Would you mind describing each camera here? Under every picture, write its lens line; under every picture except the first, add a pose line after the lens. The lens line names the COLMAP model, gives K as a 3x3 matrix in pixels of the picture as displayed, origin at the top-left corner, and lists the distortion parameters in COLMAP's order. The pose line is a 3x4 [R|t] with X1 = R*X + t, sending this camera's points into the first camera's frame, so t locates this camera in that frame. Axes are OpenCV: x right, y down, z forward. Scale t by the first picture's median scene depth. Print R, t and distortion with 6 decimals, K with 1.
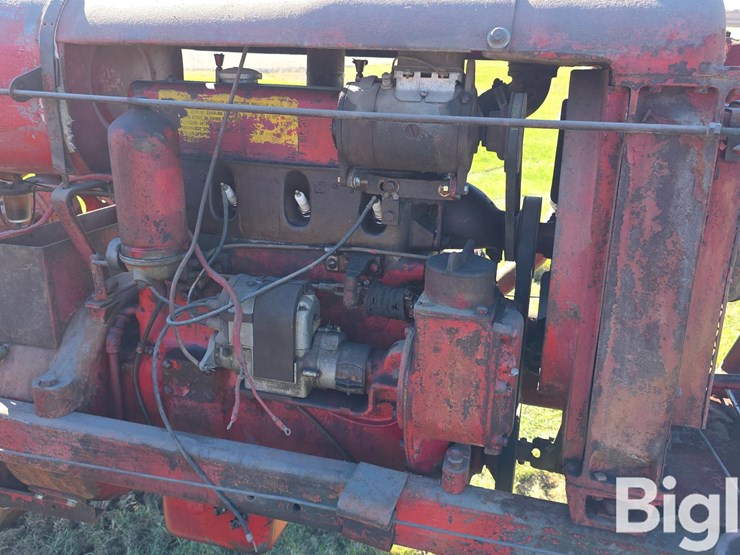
lens RADIAL K [[662.0, 0, 372.0], [0, 662.0, 280.7], [0, 0, 1]] dist [0.063568, -0.073462]
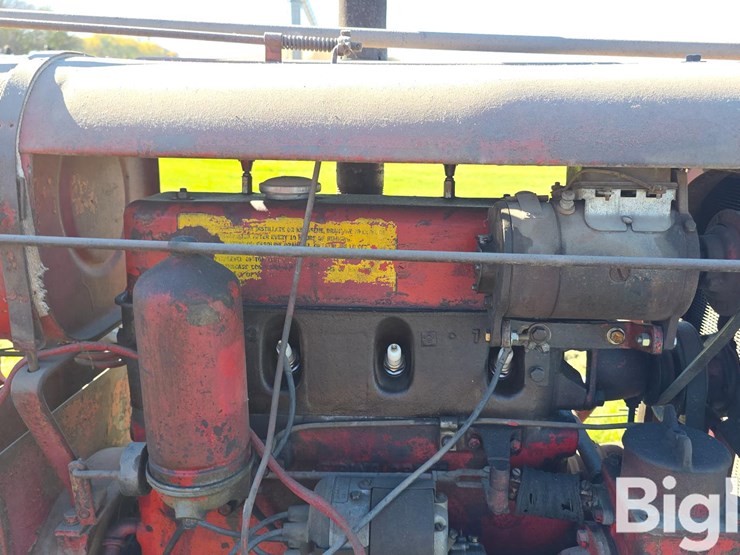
lens RADIAL K [[662.0, 0, 372.0], [0, 662.0, 280.7], [0, 0, 1]] dist [0.063568, -0.073462]
pose [[0.973473, -0.071979, 0.217187, -0.289850], [0.086784, 0.994454, -0.059408, -0.166696], [-0.211707, 0.076681, 0.974320, 0.313789]]
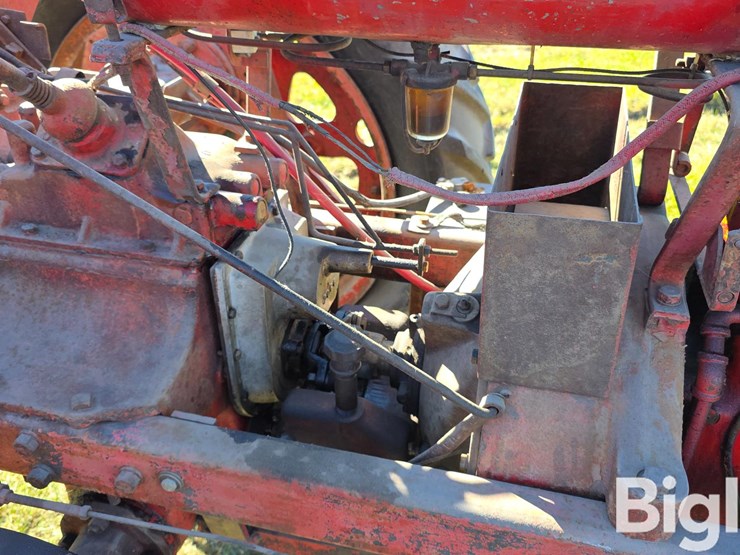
lens RADIAL K [[662.0, 0, 372.0], [0, 662.0, 280.7], [0, 0, 1]] dist [0.063568, -0.073462]
pose [[0.998500, -0.049504, 0.023385, -0.762959], [0.040700, 0.956849, 0.287721, -0.168798], [-0.036620, -0.286338, 0.957429, 0.599981]]
